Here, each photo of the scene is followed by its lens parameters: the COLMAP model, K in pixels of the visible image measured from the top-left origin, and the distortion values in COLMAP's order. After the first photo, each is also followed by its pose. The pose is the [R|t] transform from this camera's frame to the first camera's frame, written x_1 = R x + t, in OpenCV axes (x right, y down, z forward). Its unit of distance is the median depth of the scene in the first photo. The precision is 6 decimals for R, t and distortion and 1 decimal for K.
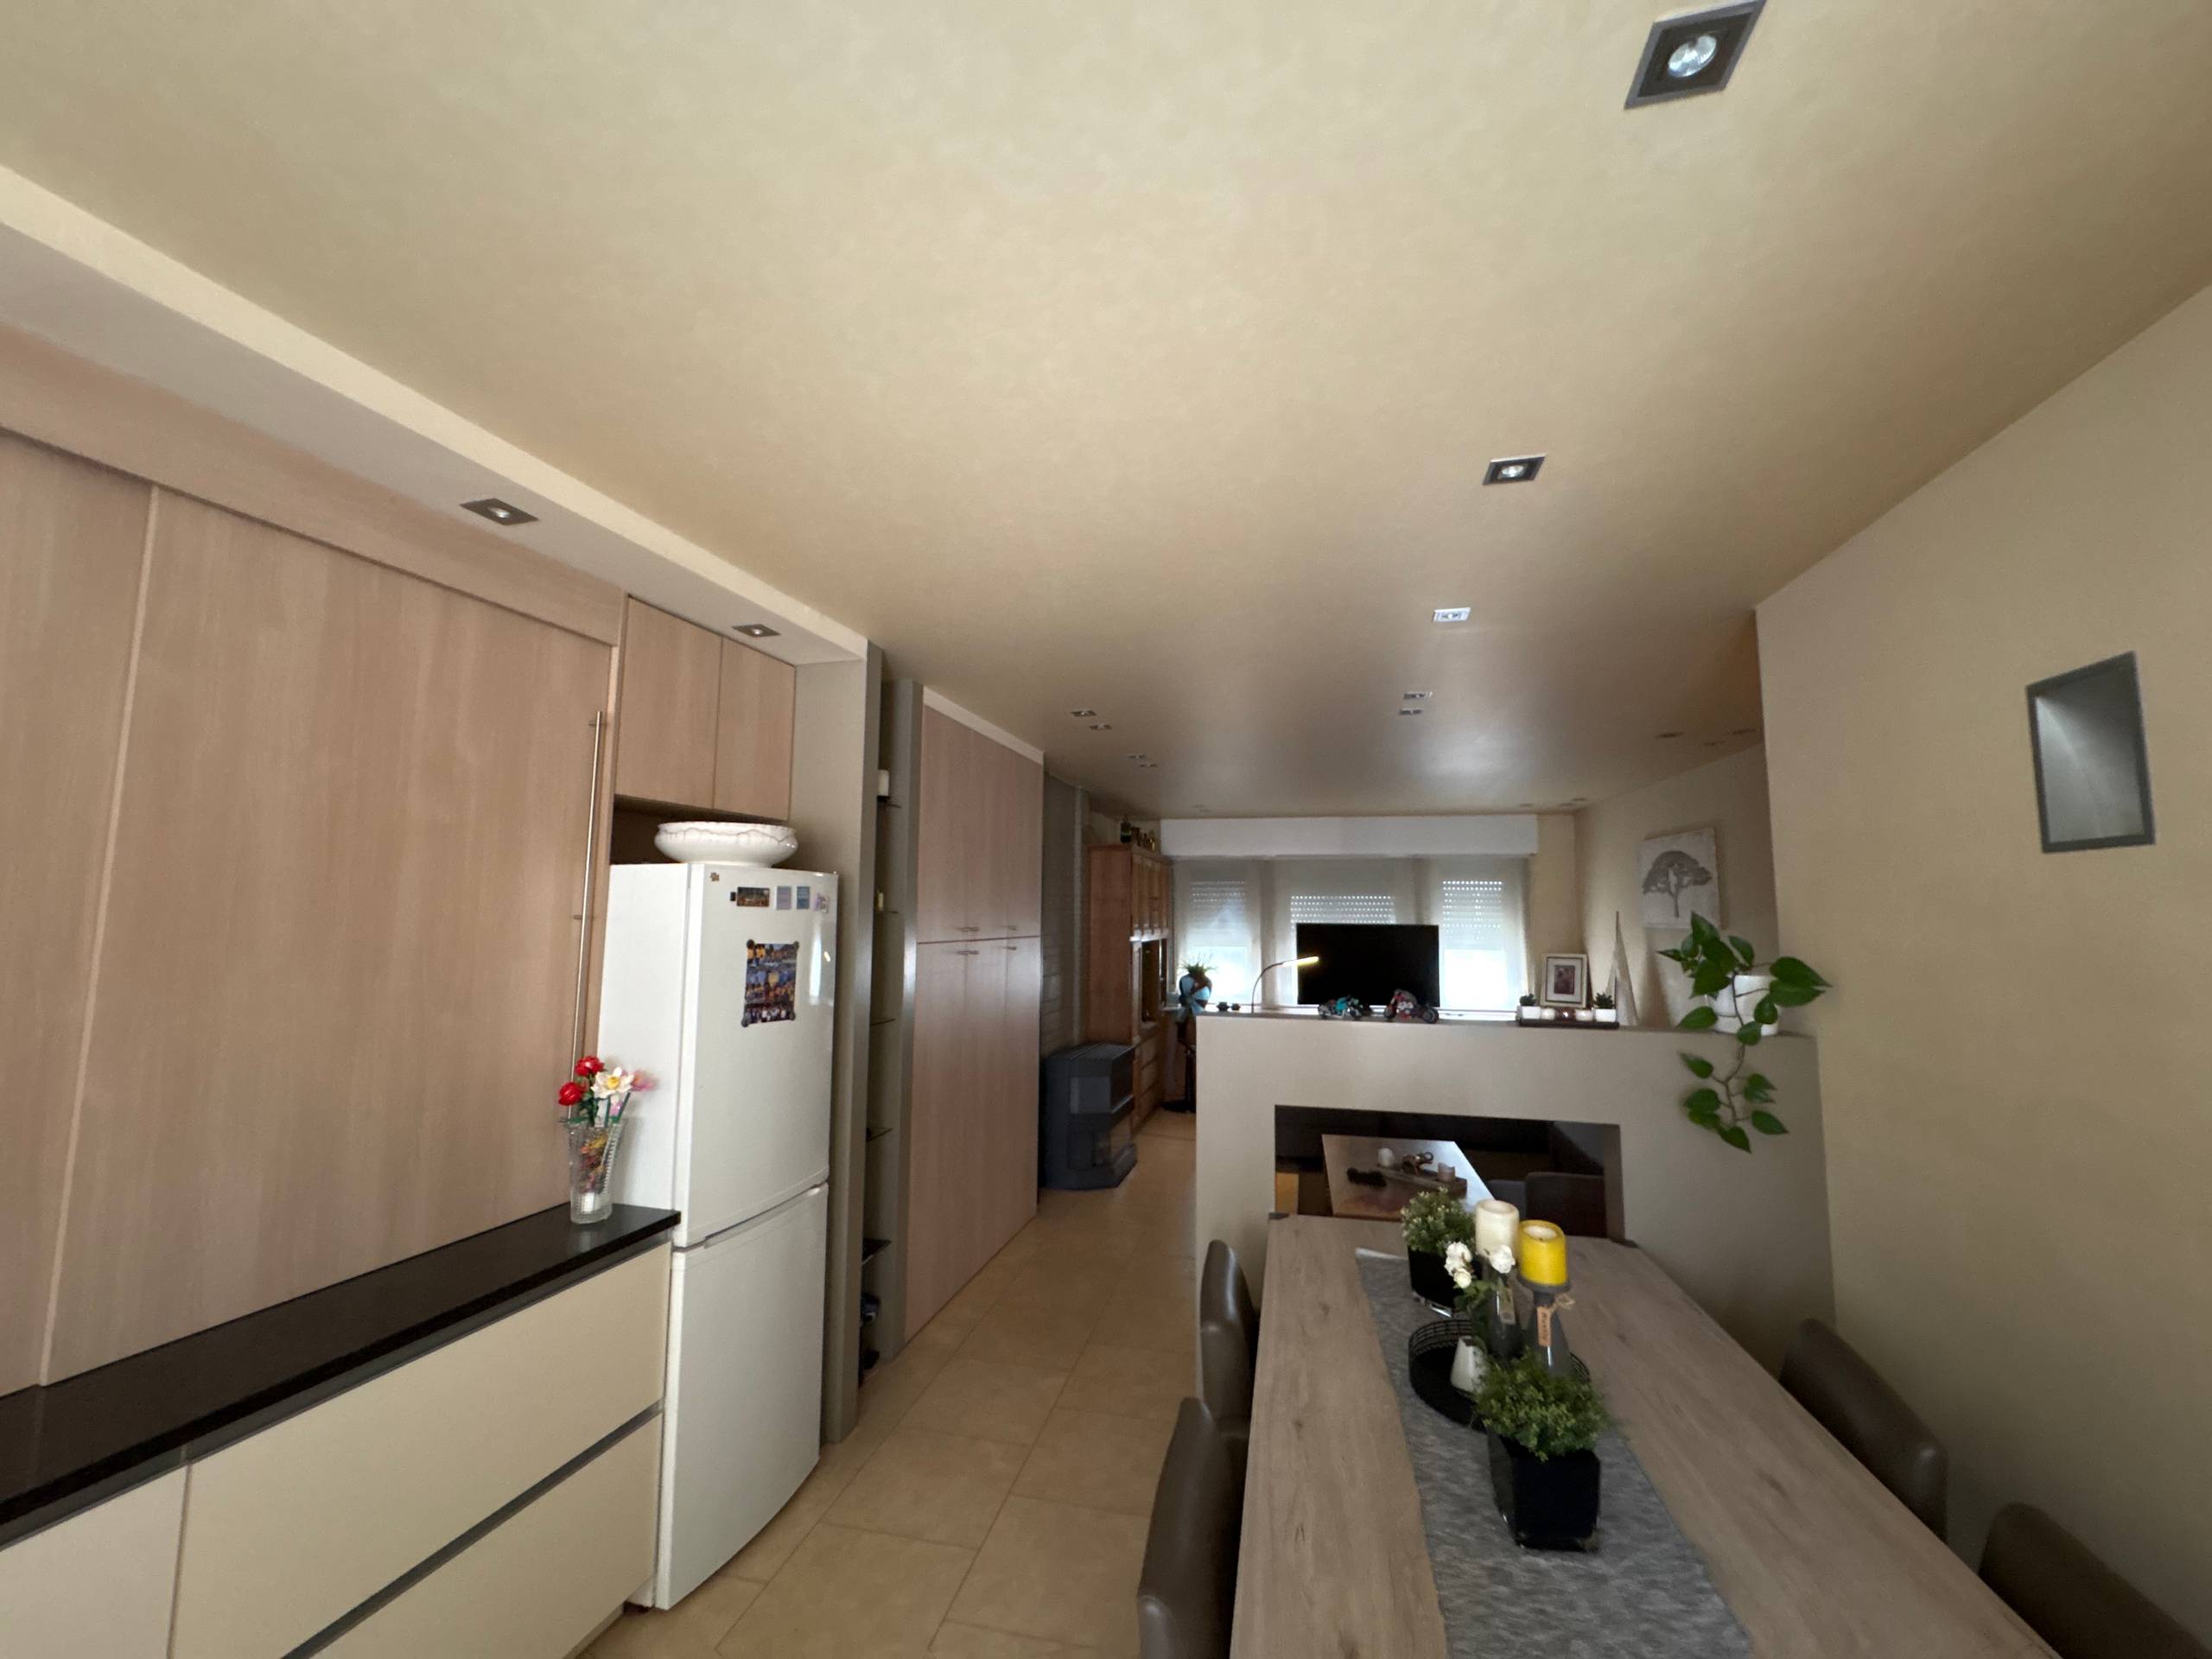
lens RADIAL K [[887.4, 0, 1111.7], [0, 887.4, 826.4], [0, 0, 1]] dist [0.001721, -0.000004]
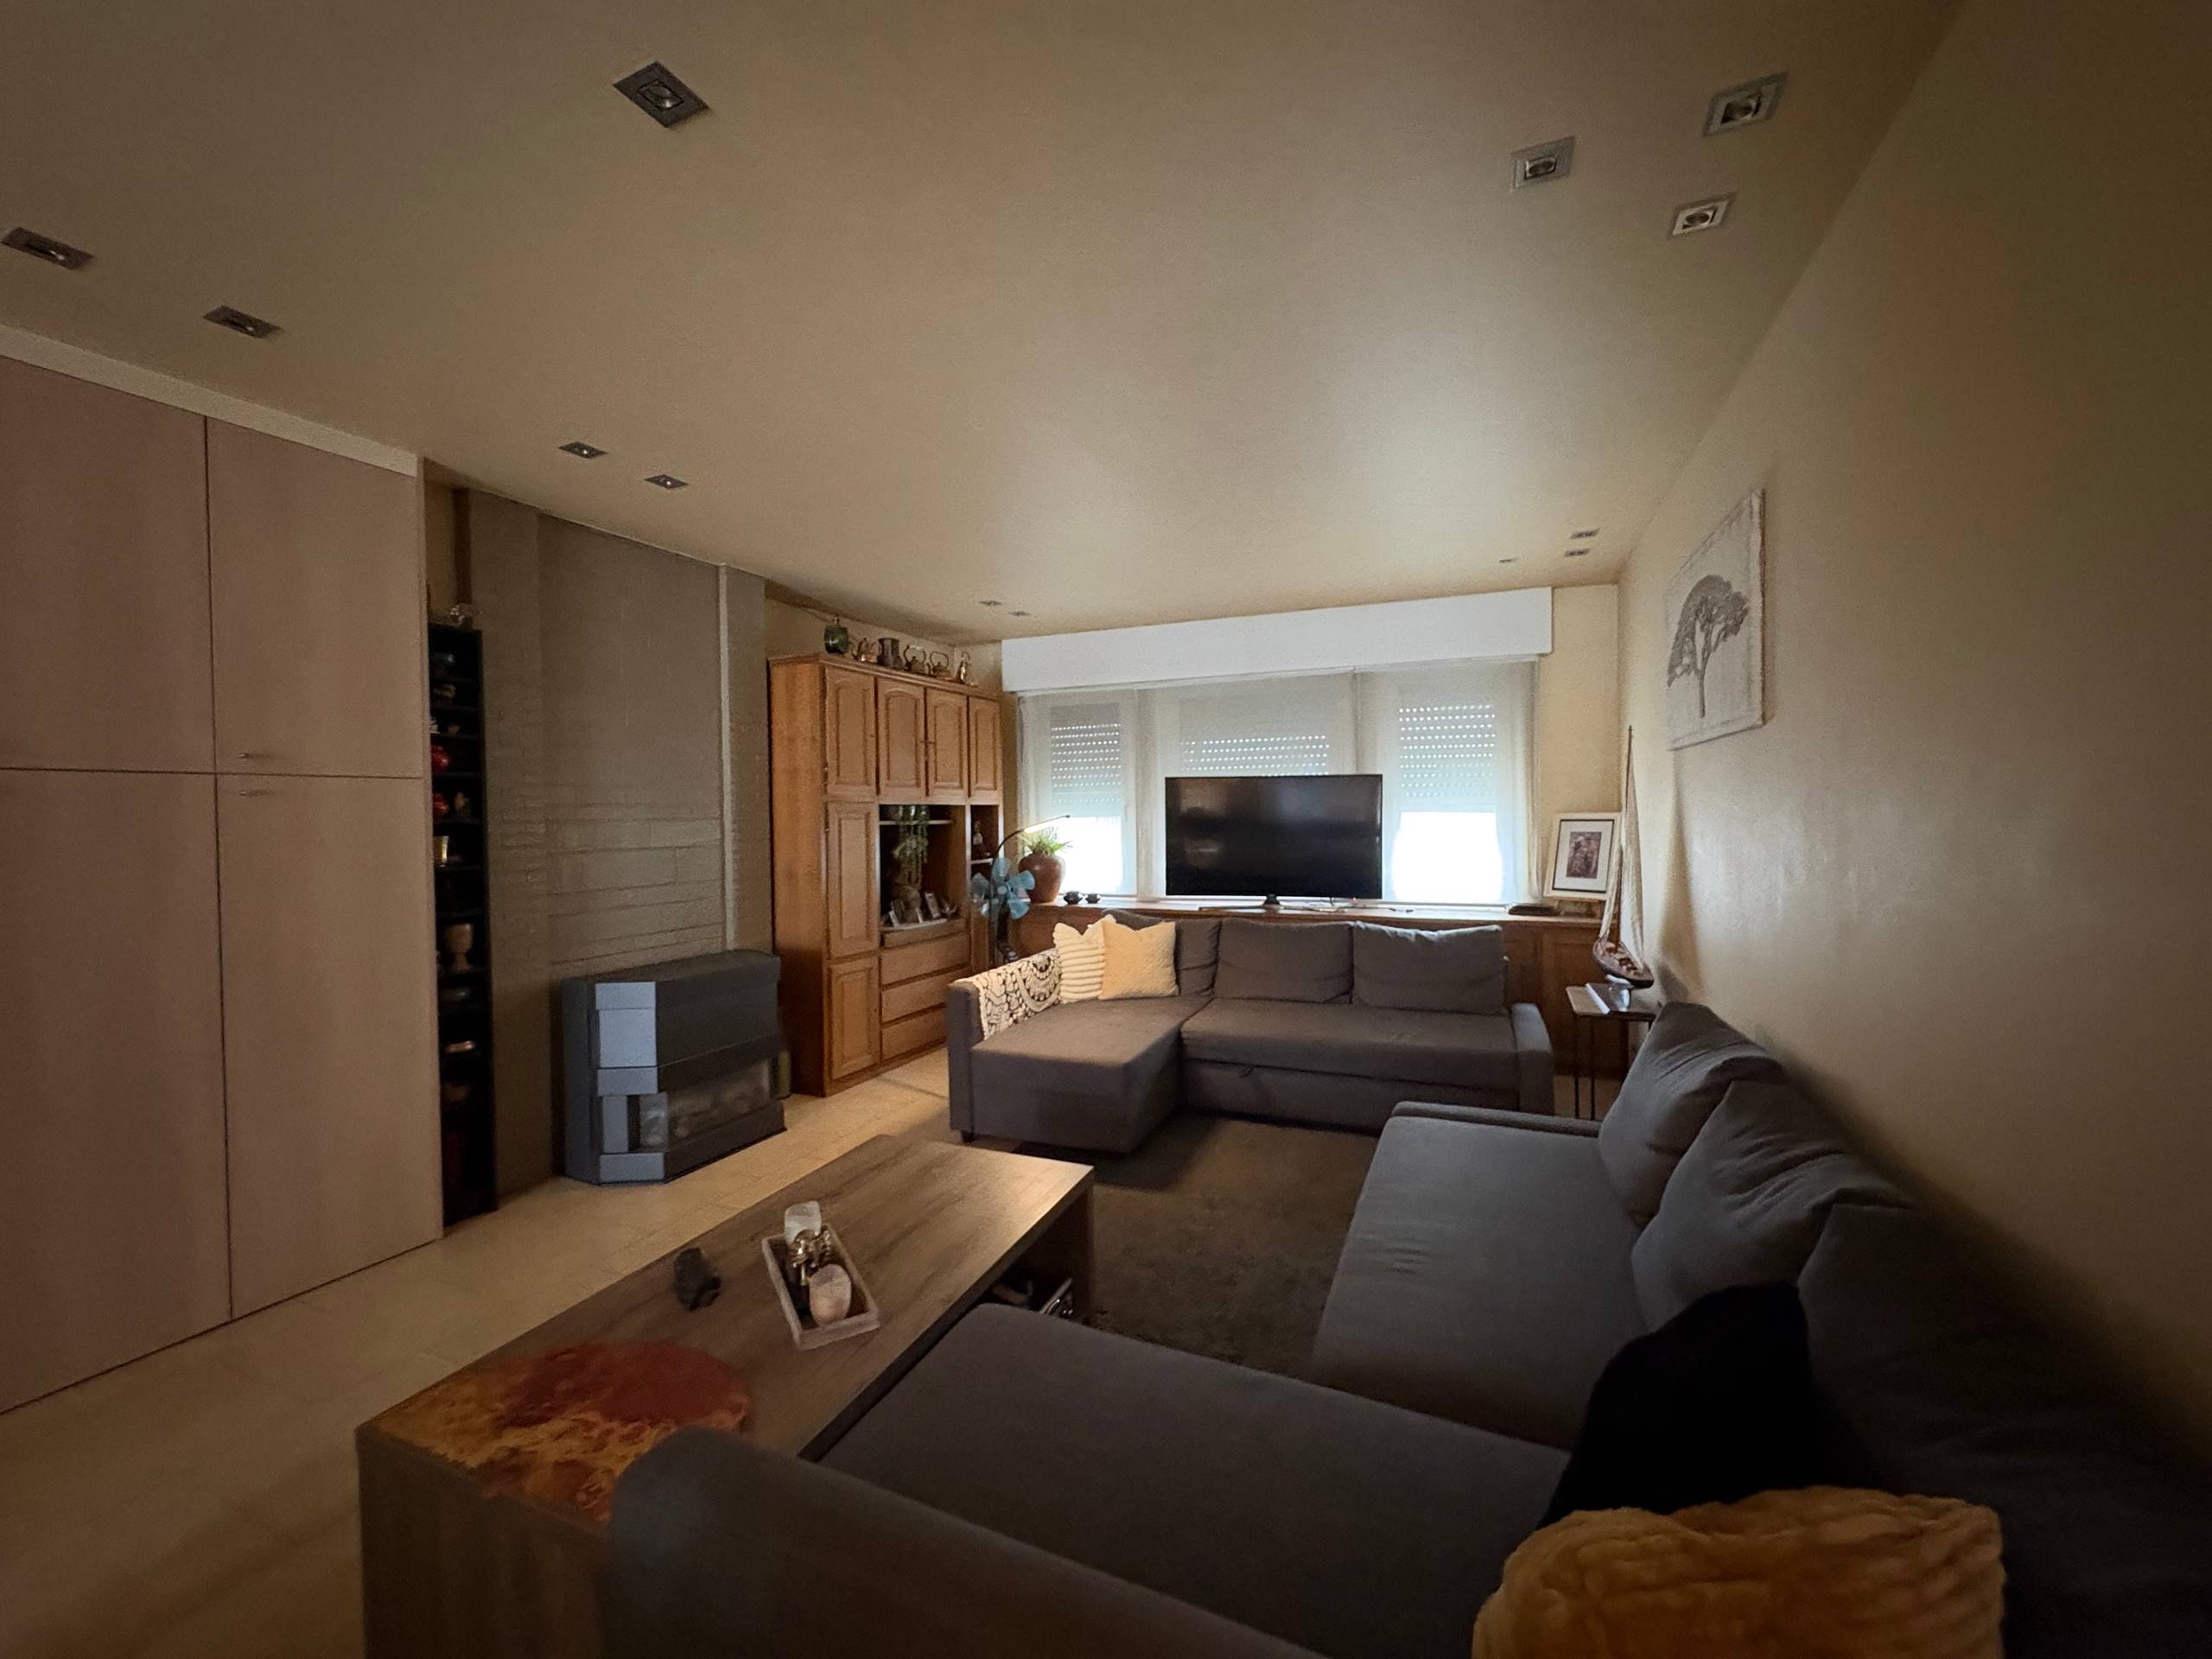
lens RADIAL K [[887.4, 0, 1100.0], [0, 887.4, 829.5], [0, 0, 1]] dist [0.001721, -0.000004]
pose [[0.979354, -0.016482, -0.201482, 0.302630], [0.041019, 0.992140, 0.118223, 0.067941], [0.197950, -0.124046, 0.972331, 0.333656]]
